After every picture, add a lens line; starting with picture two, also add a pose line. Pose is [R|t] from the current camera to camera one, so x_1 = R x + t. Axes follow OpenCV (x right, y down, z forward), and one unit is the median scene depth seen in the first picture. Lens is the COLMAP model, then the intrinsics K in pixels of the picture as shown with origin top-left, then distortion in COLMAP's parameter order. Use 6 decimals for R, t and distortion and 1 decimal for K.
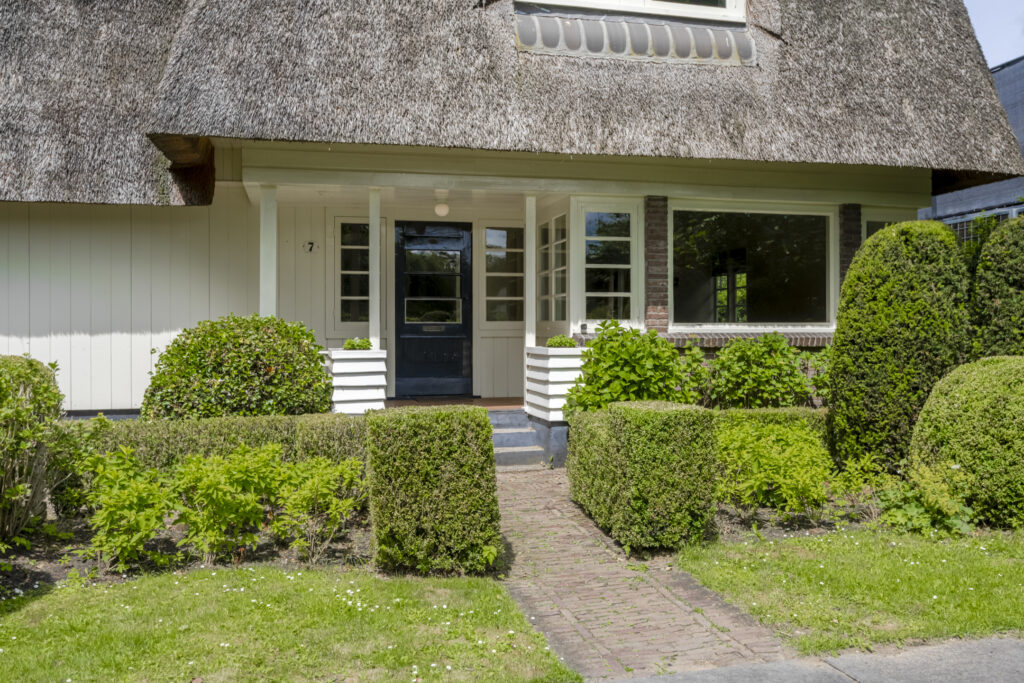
lens RADIAL K [[870.9, 0, 511.3], [0, 870.9, 337.3], [0, 0, 1]] dist [-0.010031, -0.016875]
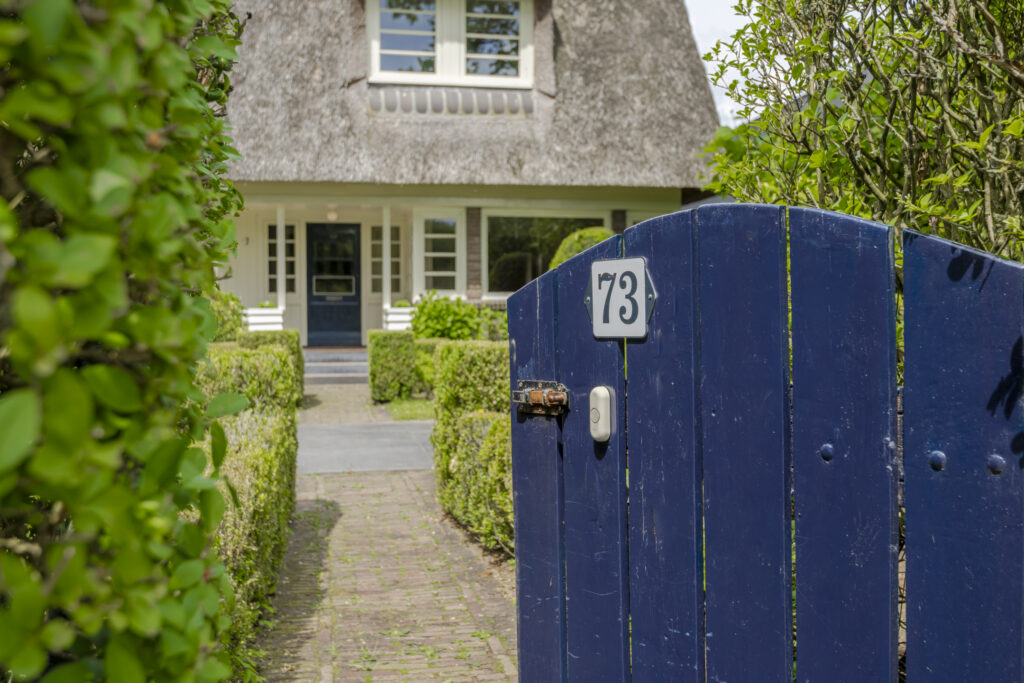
lens RADIAL K [[1038.2, 0, 492.4], [0, 1038.2, 361.2], [0, 0, 1]] dist [-0.003342, 0.000000]
pose [[0.997729, 0.004310, -0.067221, 0.334101], [-0.001859, 0.999332, 0.036494, 0.036430], [0.067333, -0.036286, 0.997070, -0.794087]]
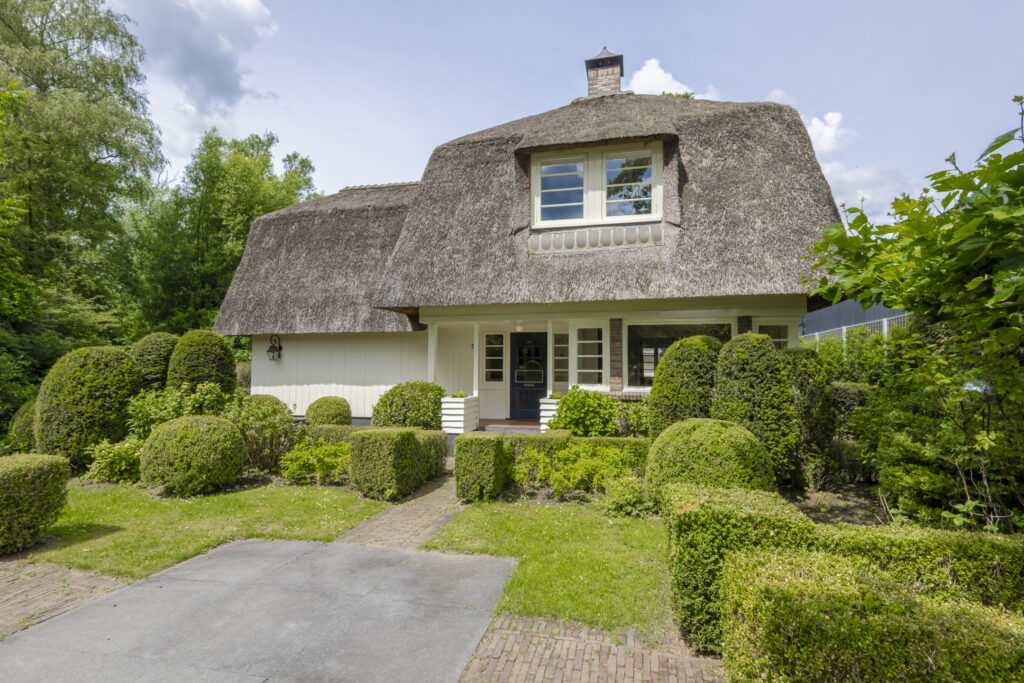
lens RADIAL K [[492.0, 0, 521.2], [0, 492.0, 356.3], [0, 0, 1]] dist [0.021084, -0.000043]
pose [[0.888918, -0.006008, -0.458027, 0.495013], [-0.009897, 0.999429, -0.032317, -0.046956], [0.457959, 0.033261, 0.888351, -0.032255]]
